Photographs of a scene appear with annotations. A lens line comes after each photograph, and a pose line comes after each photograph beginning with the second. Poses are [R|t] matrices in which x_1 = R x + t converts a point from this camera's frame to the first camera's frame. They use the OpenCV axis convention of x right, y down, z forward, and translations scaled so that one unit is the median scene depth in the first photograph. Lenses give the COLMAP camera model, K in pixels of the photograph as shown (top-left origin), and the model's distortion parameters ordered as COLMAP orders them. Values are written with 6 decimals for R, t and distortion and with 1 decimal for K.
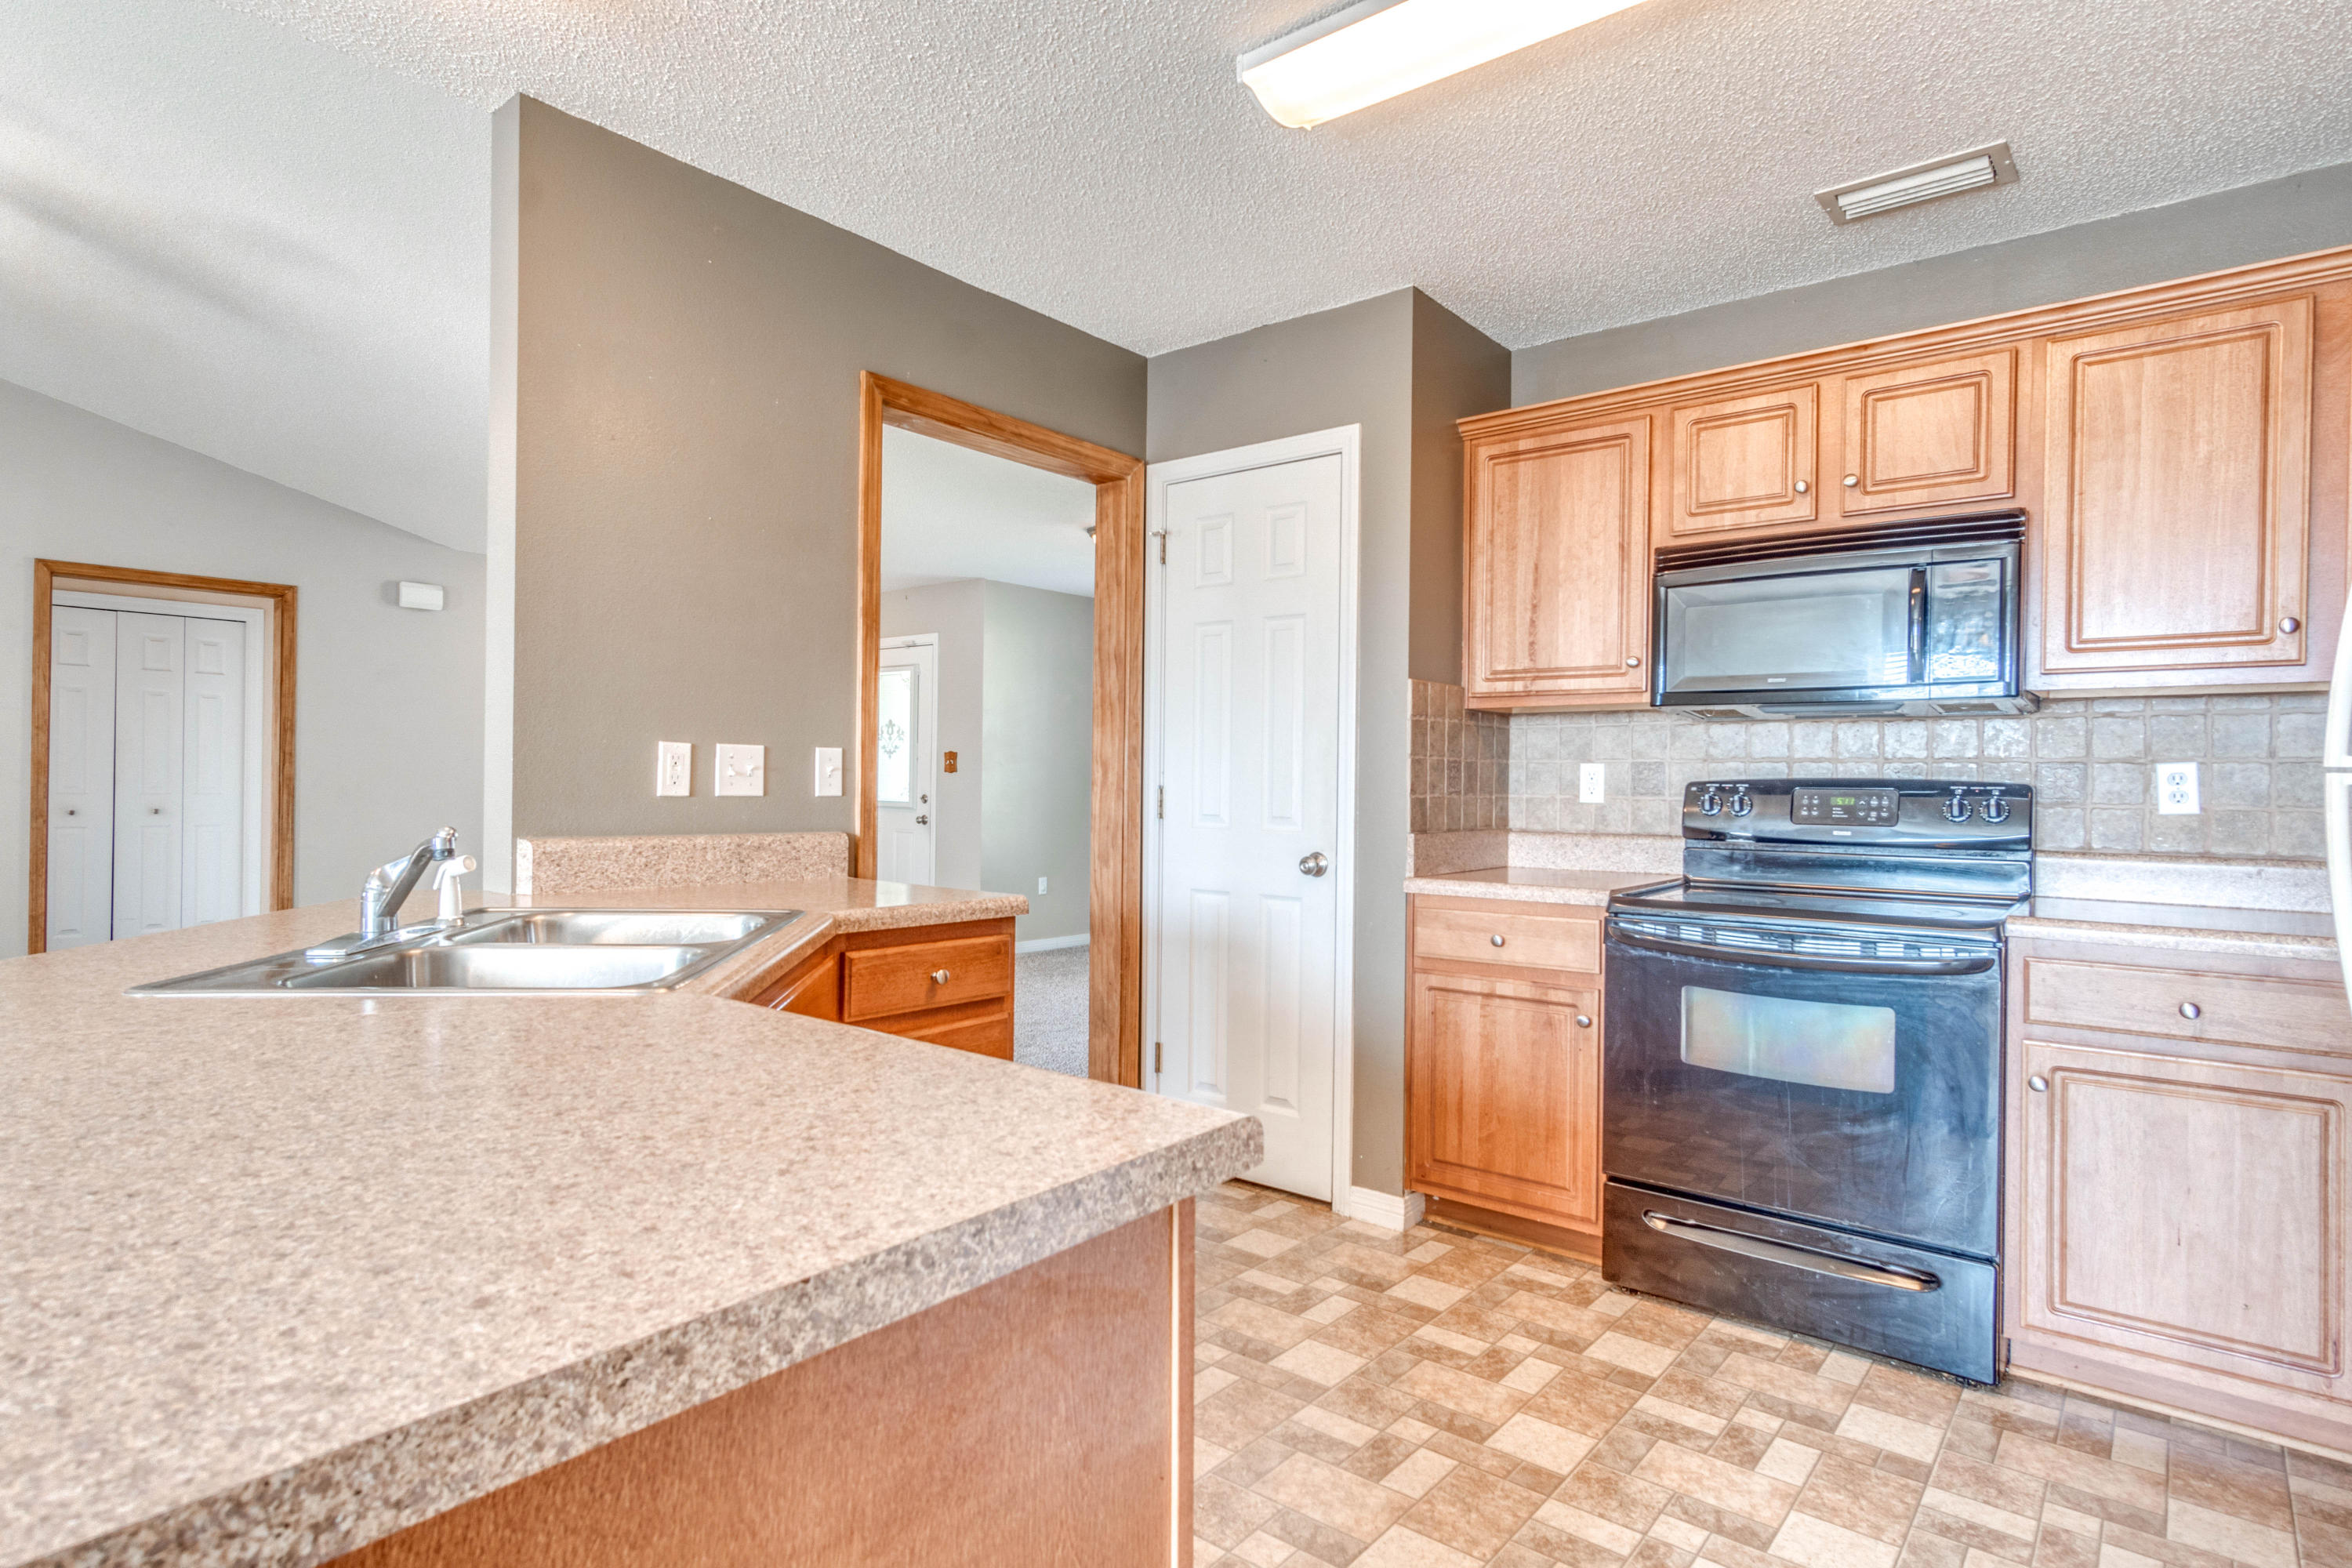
lens RADIAL K [[1242.4, 0, 1159.2], [0, 1242.4, 789.2], [0, 0, 1]] dist [0.002611, 0.004633]
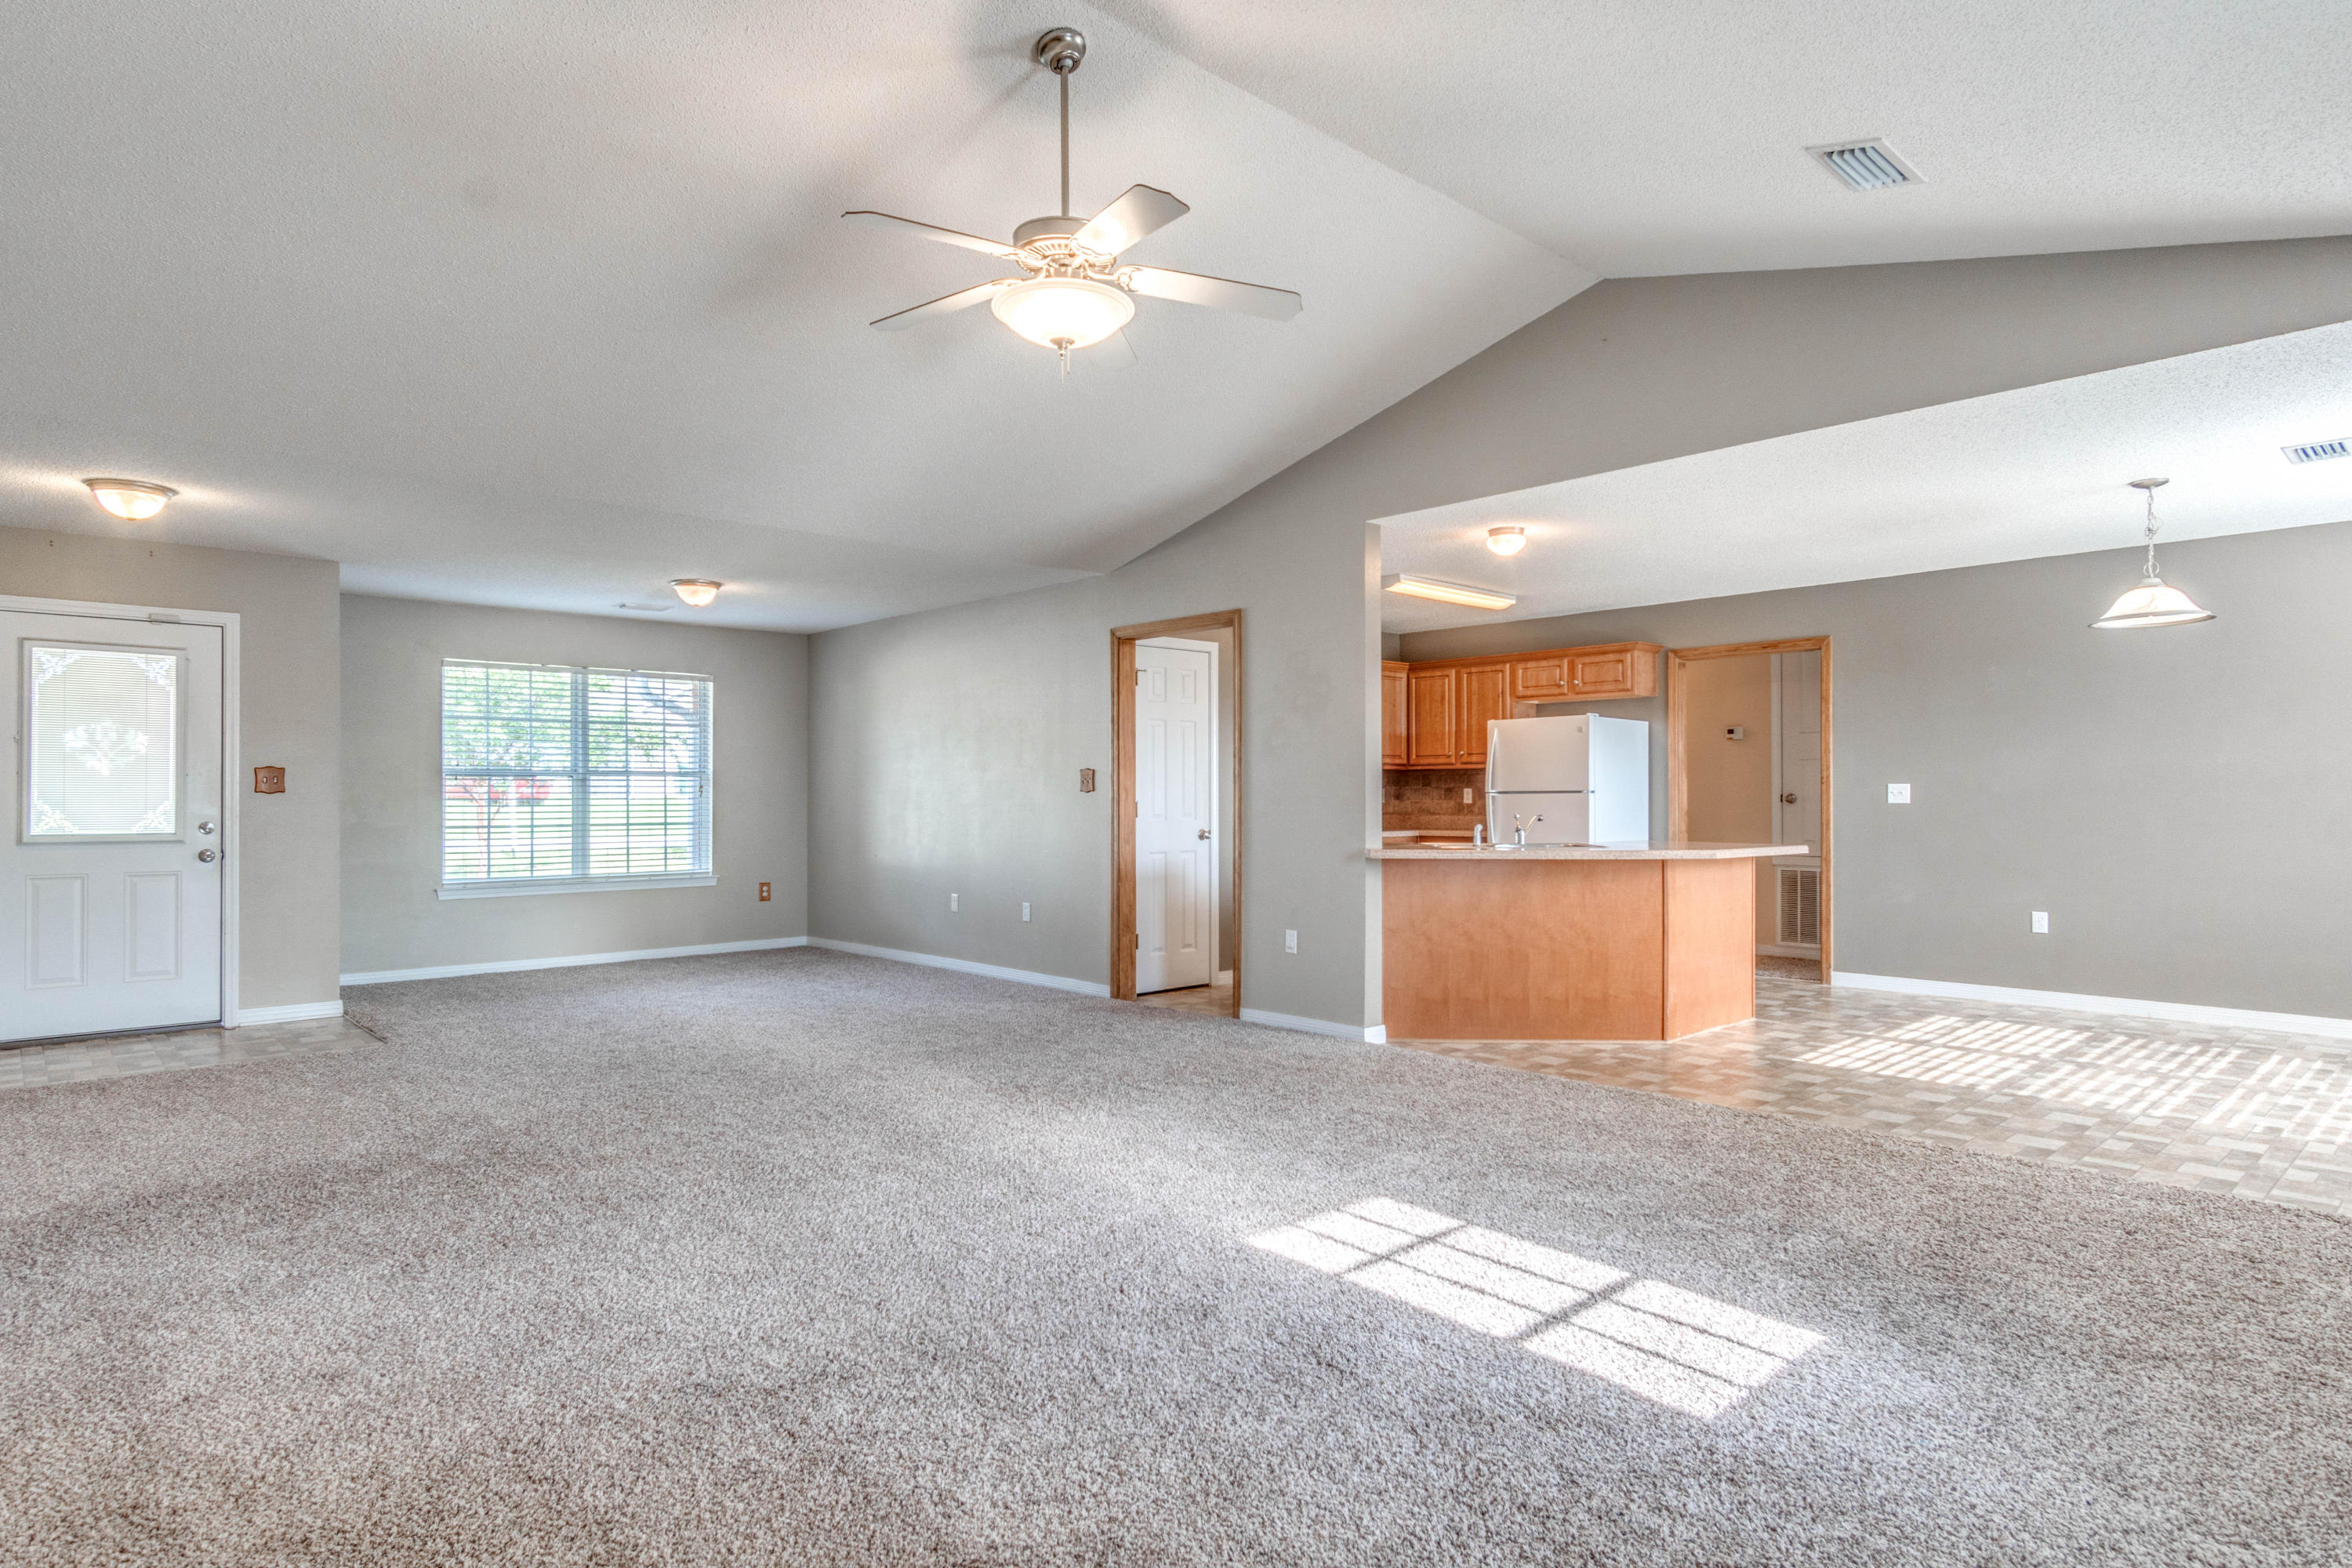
lens RADIAL K [[1282.4, 0, 1200.8], [0, 1282.4, 788.8], [0, 0, 1]] dist [-0.000288, 0.000927]
pose [[0.104872, -0.007272, 0.994459, -2.468081], [0.009695, 0.999933, 0.006290, -0.040853], [-0.994438, 0.008982, 0.104935, 0.872988]]
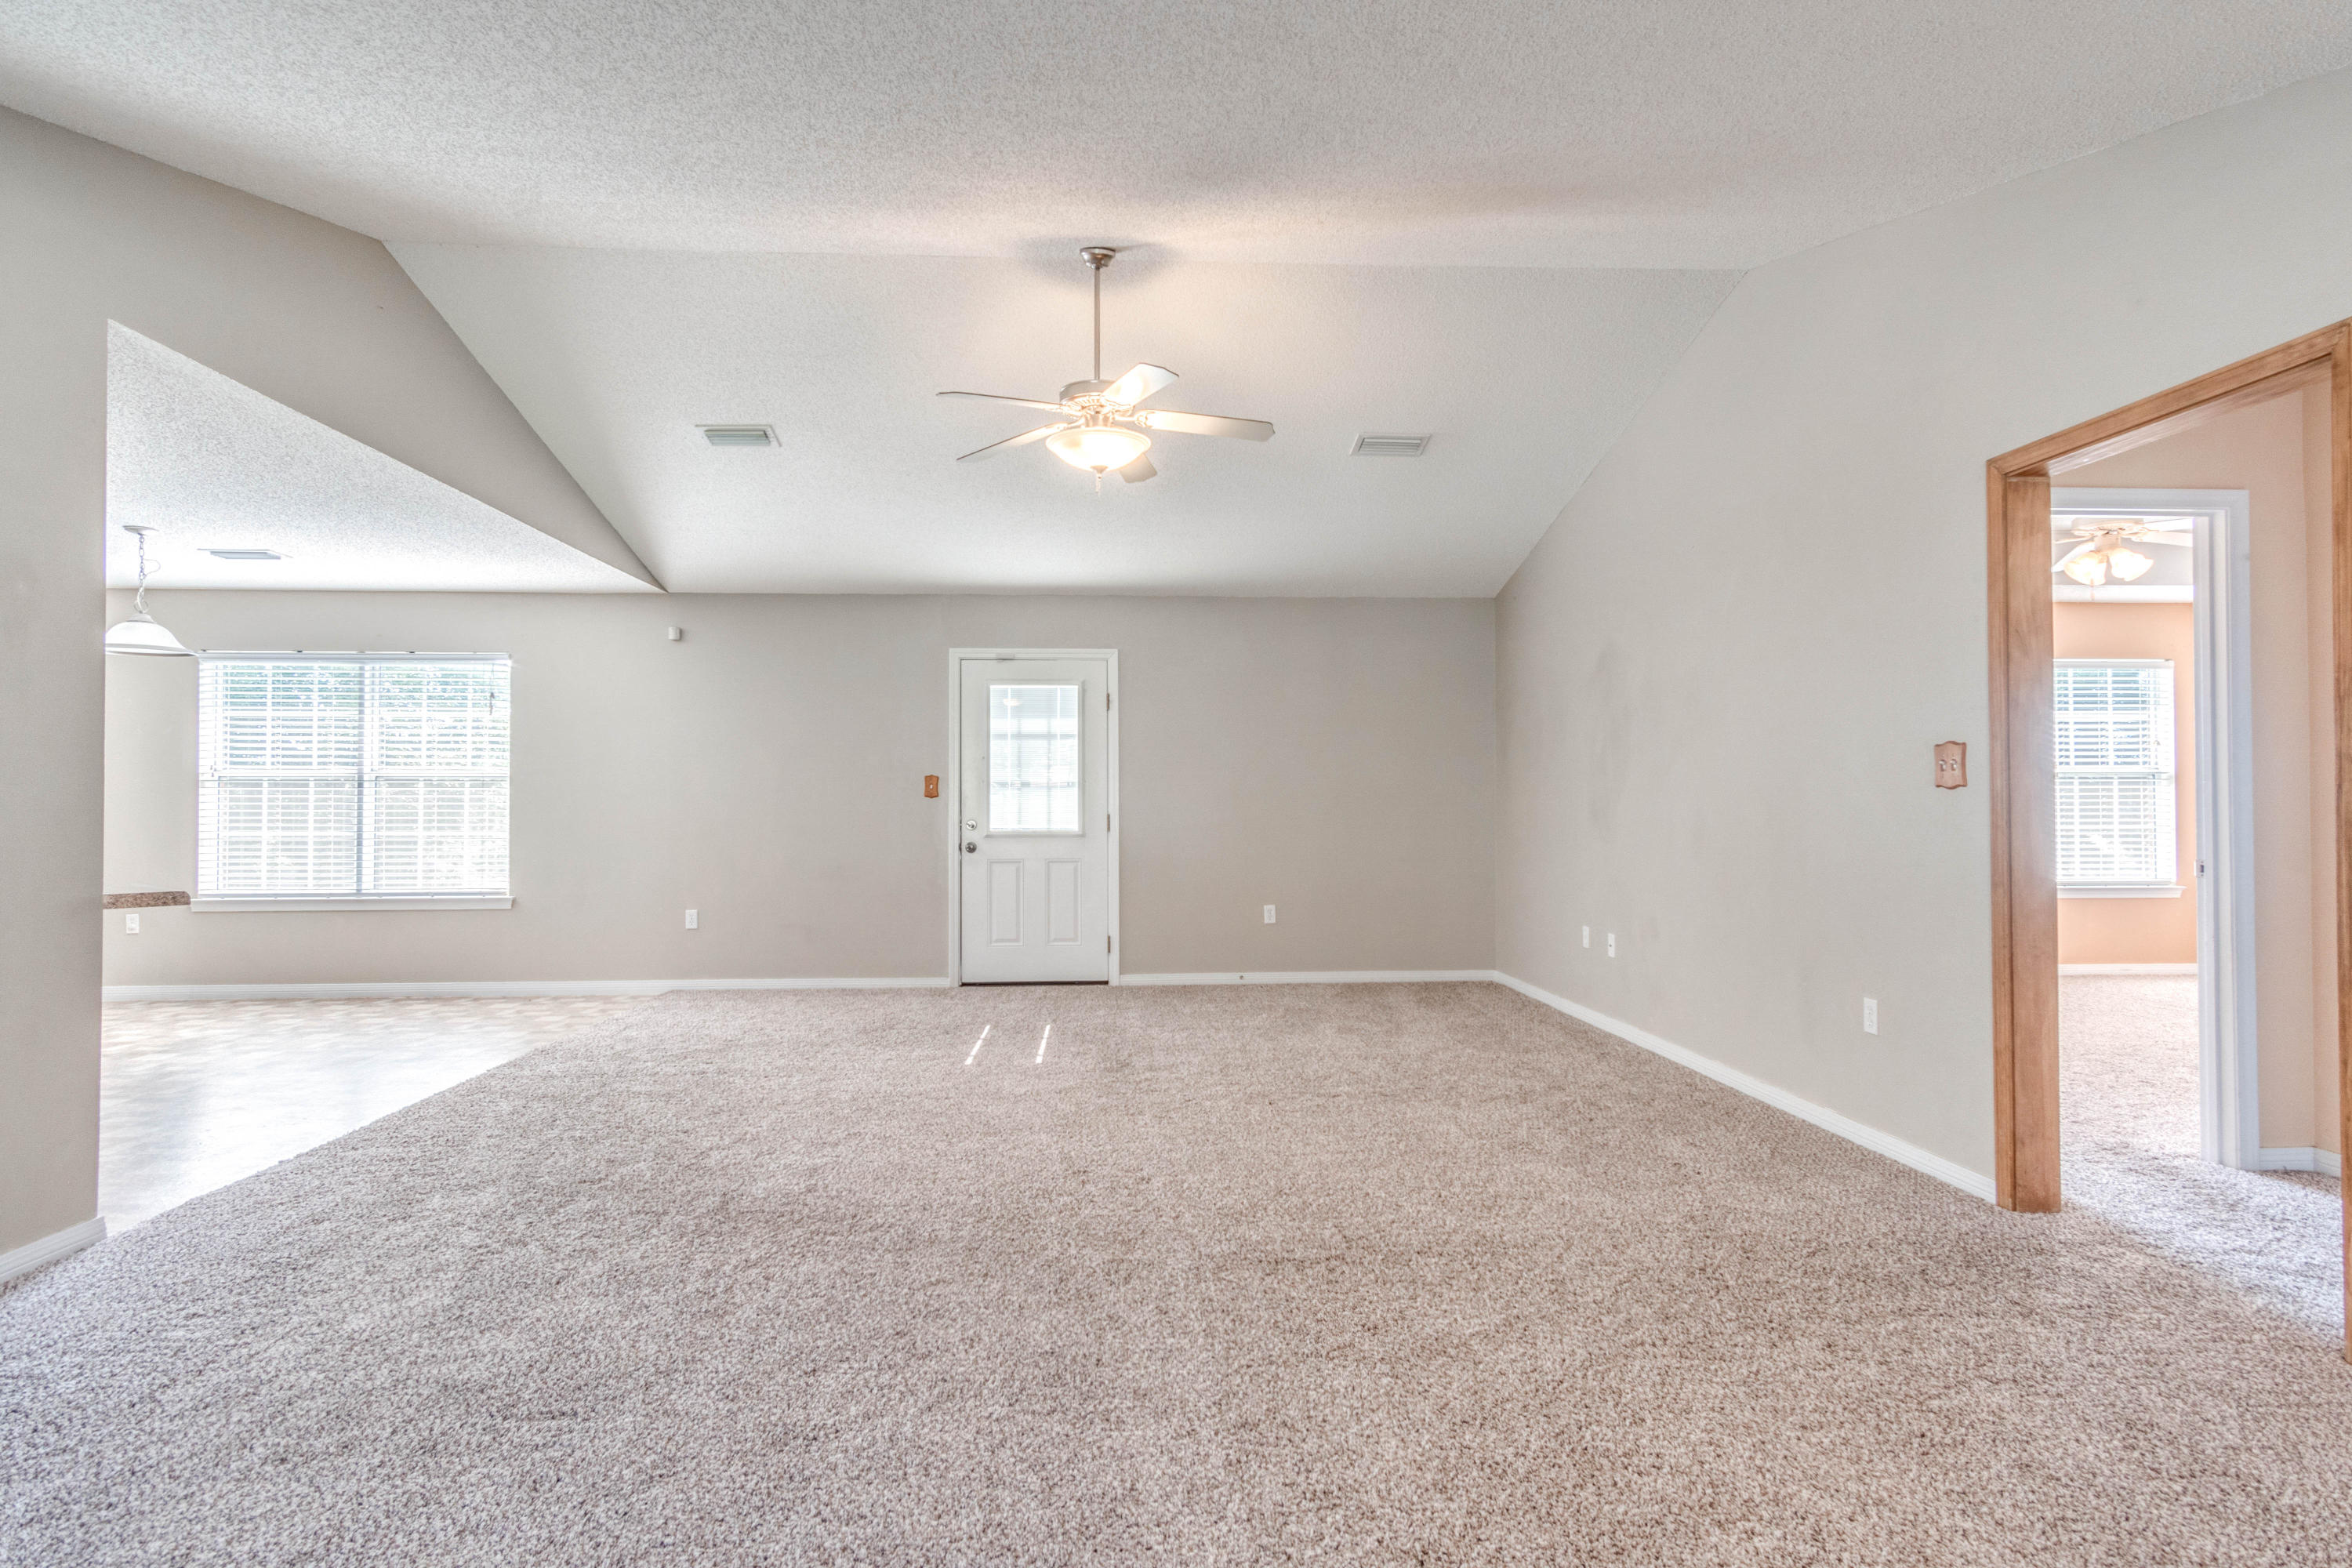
lens RADIAL K [[1232.1, 0, 1167.2], [0, 1232.1, 786.2], [0, 0, 1]] dist [0.003137, 0.002570]
pose [[-0.728204, -0.021310, -0.685029, -0.372631], [-0.012030, 0.999760, -0.018312, -0.021583], [0.685255, -0.005094, -0.728286, 2.267444]]
